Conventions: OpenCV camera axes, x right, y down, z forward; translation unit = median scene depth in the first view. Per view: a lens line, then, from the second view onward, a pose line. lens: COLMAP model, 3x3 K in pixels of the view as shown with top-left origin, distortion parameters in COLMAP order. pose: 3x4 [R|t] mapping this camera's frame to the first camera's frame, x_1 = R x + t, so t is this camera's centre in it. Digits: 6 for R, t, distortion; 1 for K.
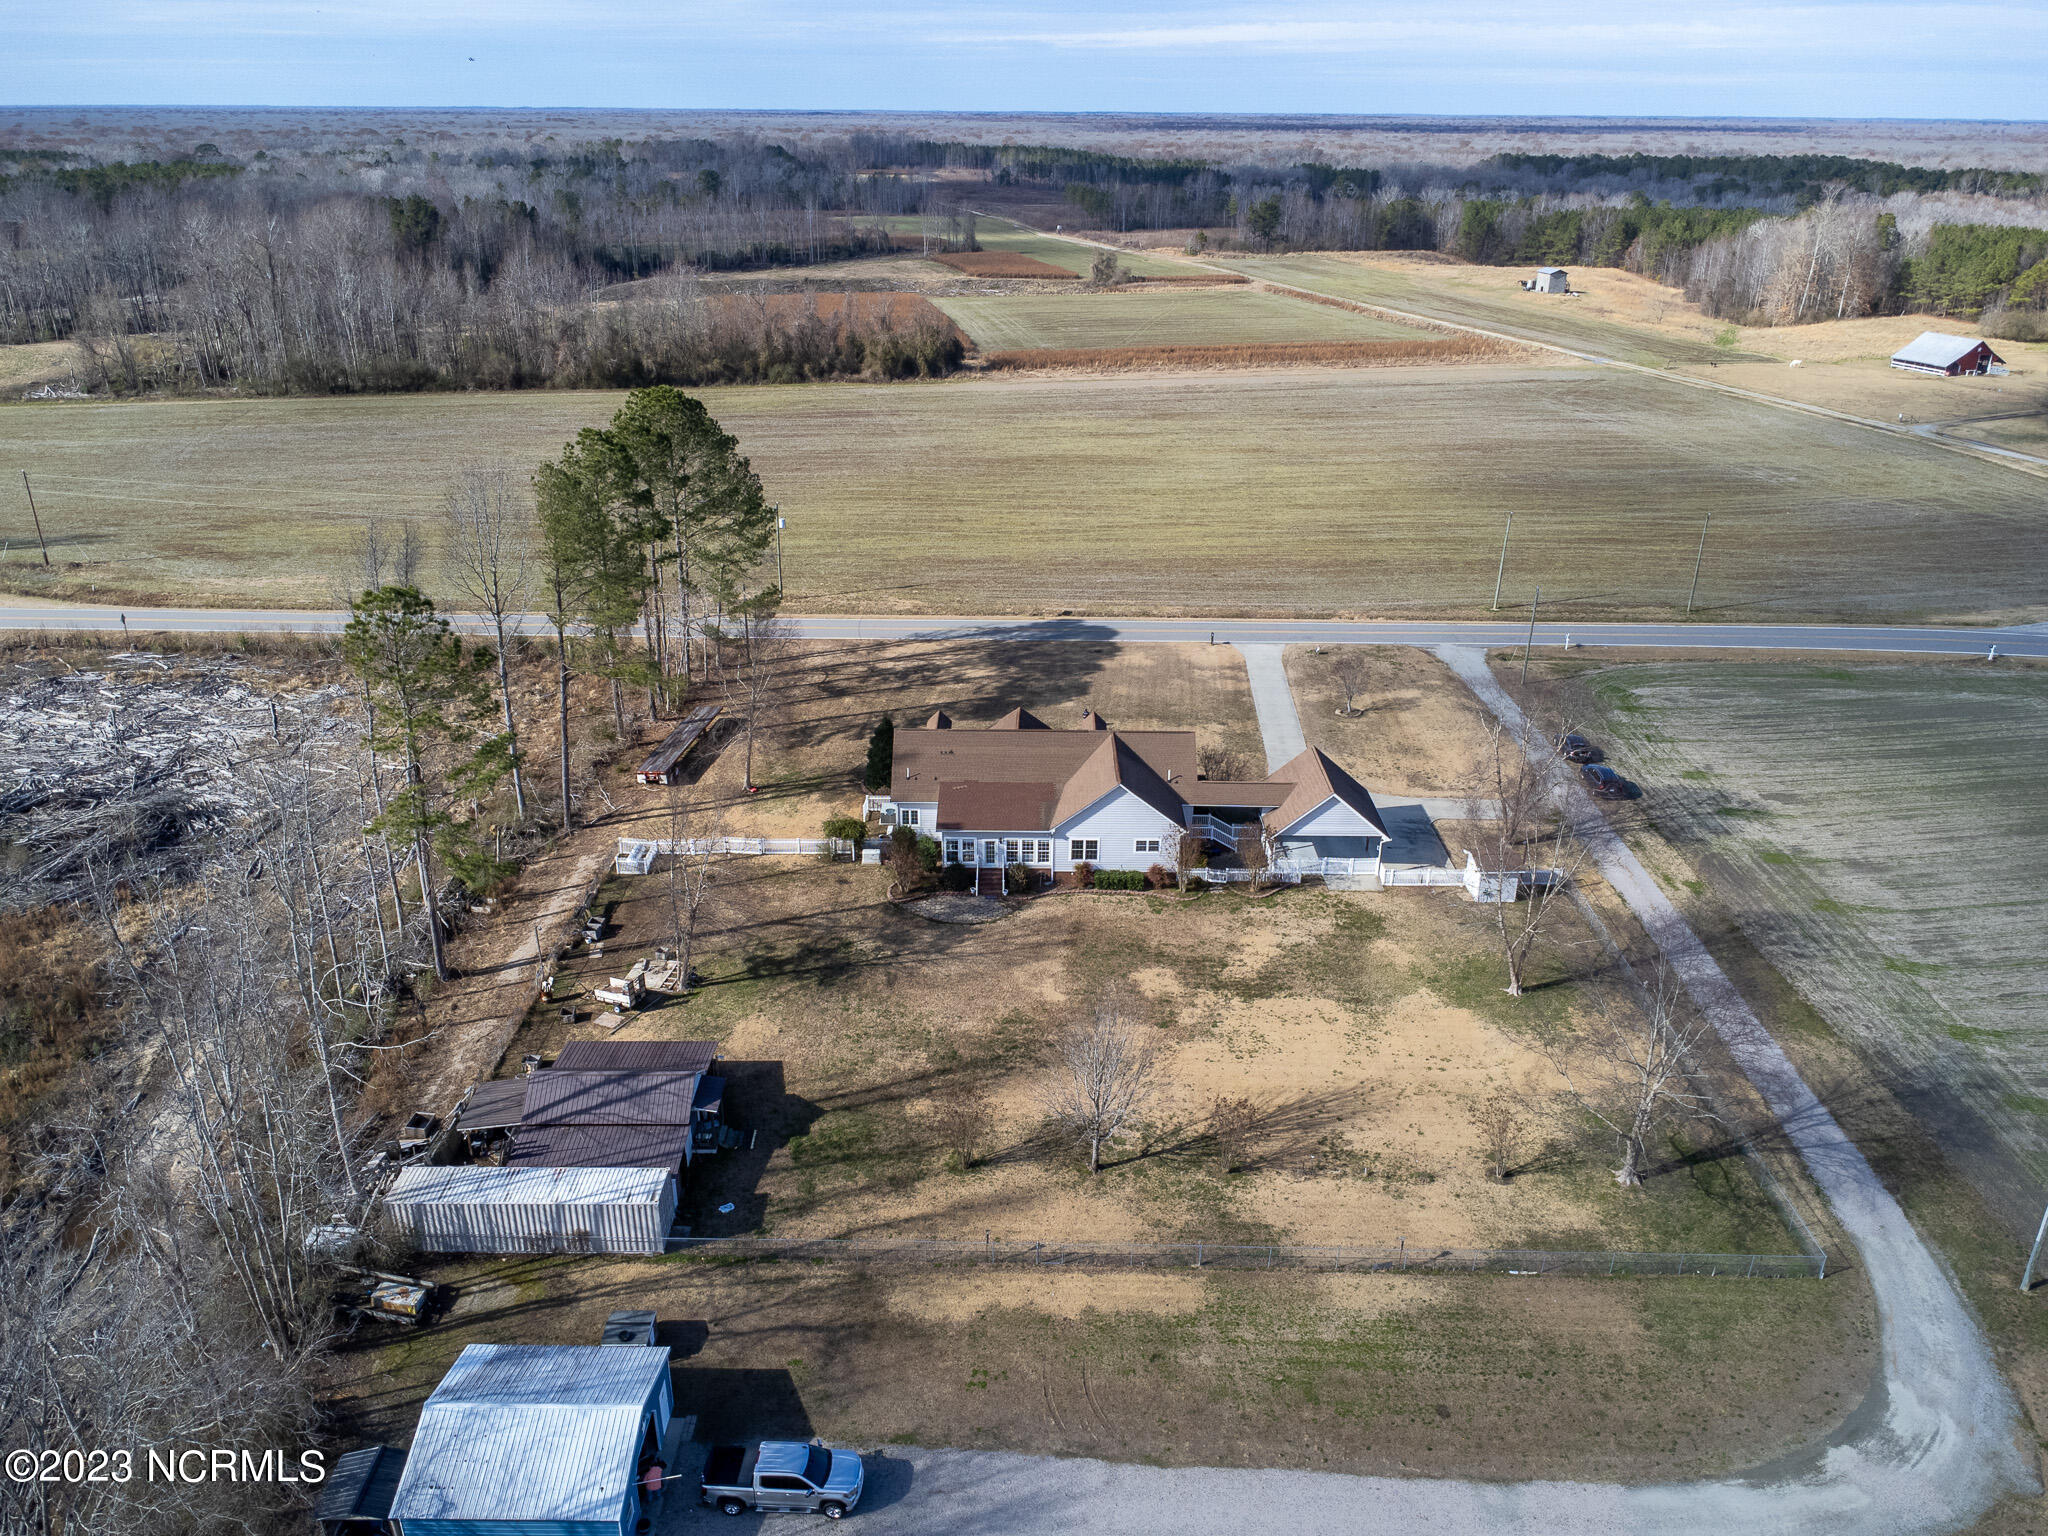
lens RADIAL K [[1464.2, 0, 1035.8], [0, 1464.2, 768.7], [0, 0, 1]] dist [0.005236, -0.004115]
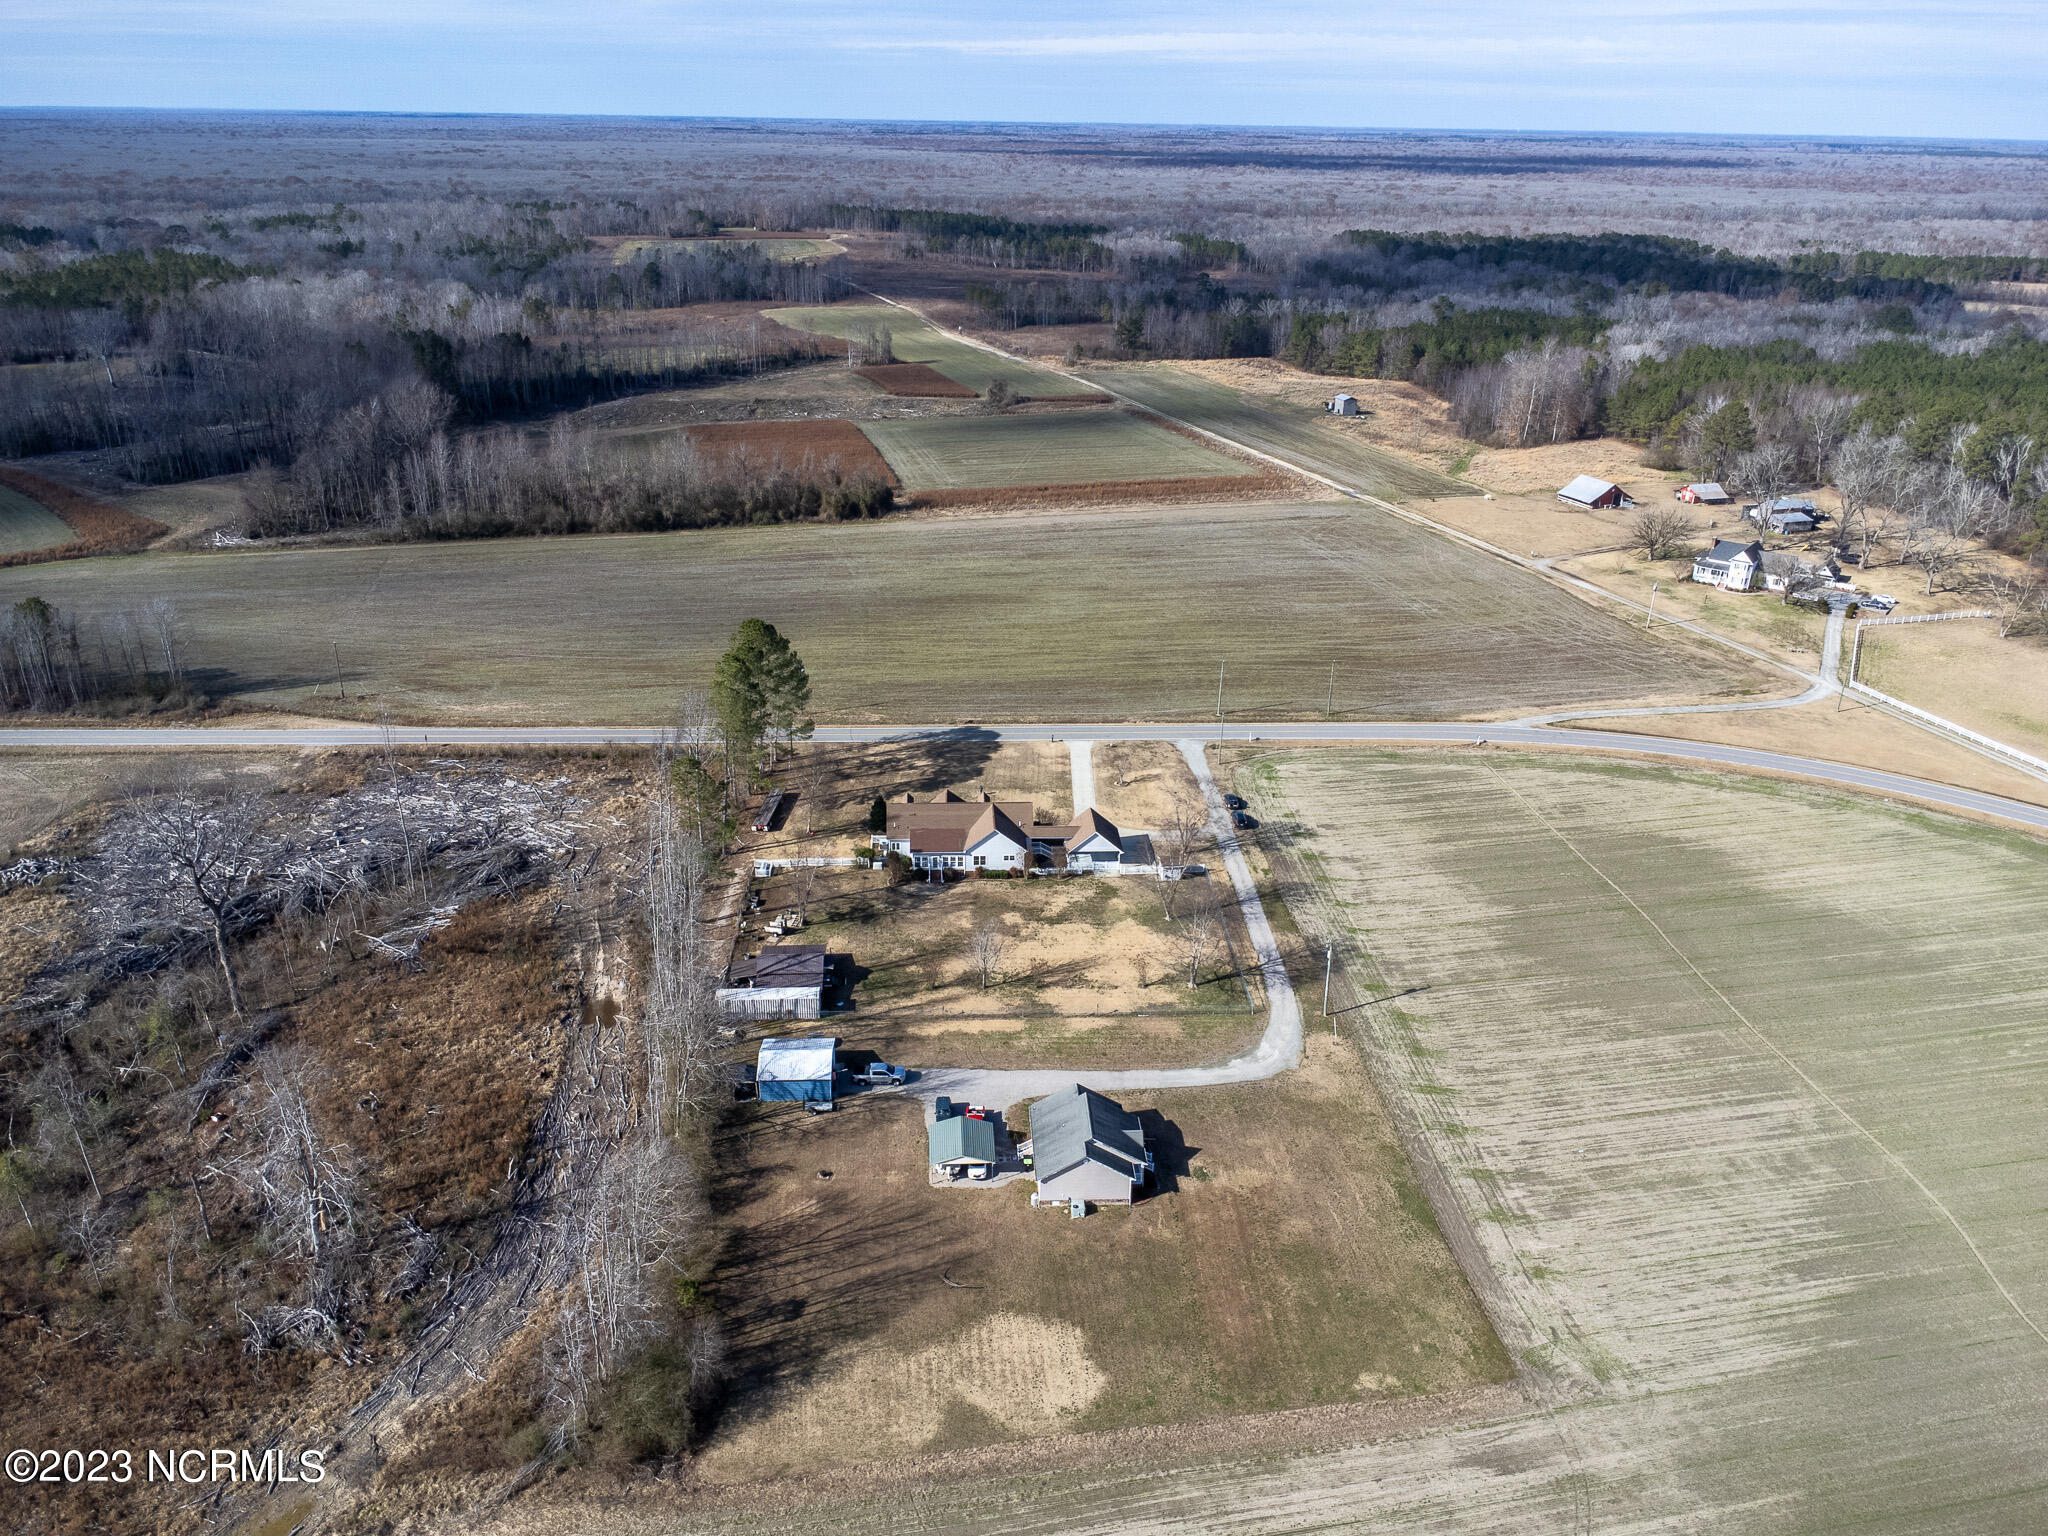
lens RADIAL K [[1464.2, 0, 1021.4], [0, 1464.2, 771.6], [0, 0, 1]] dist [0.005236, -0.004115]
pose [[0.998511, -0.018410, 0.051352, -0.010814], [0.018465, 0.999829, -0.000590, -0.057376], [-0.051333, 0.001537, 0.998680, -0.908190]]
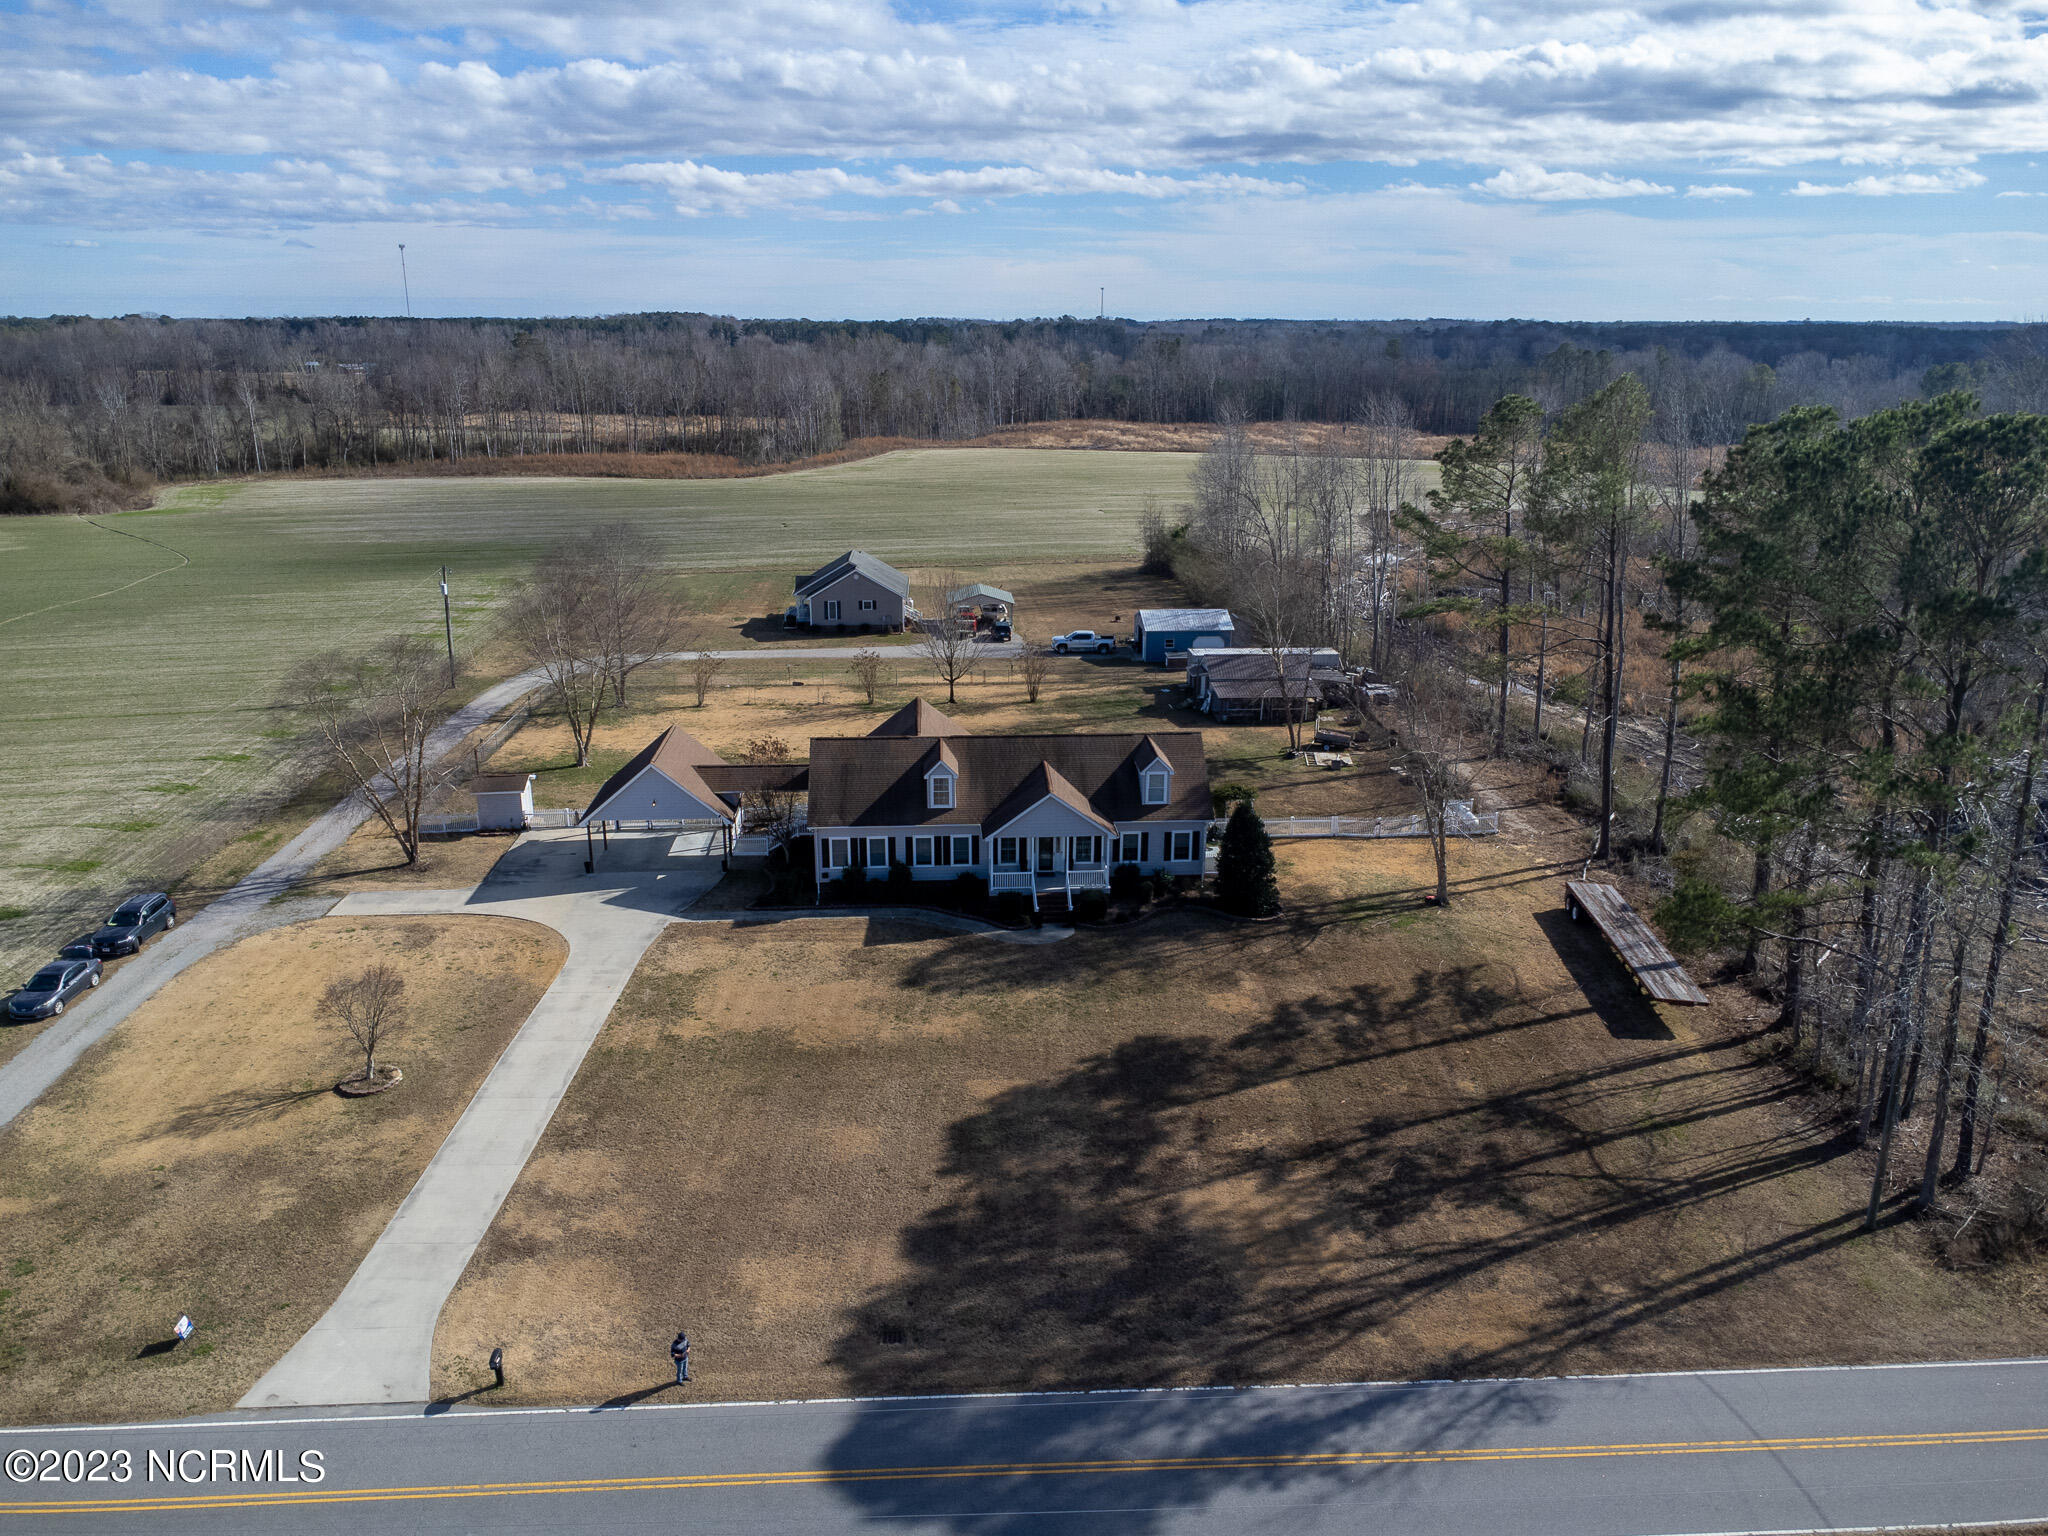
lens RADIAL K [[1464.2, 0, 1042.9], [0, 1464.2, 813.0], [0, 0, 1]] dist [0.005236, -0.004115]
pose [[-0.996774, 0.011774, -0.079389, 0.041433], [-0.045373, 0.733262, 0.678431, -0.438673], [0.066201, 0.679844, -0.730362, 1.348255]]
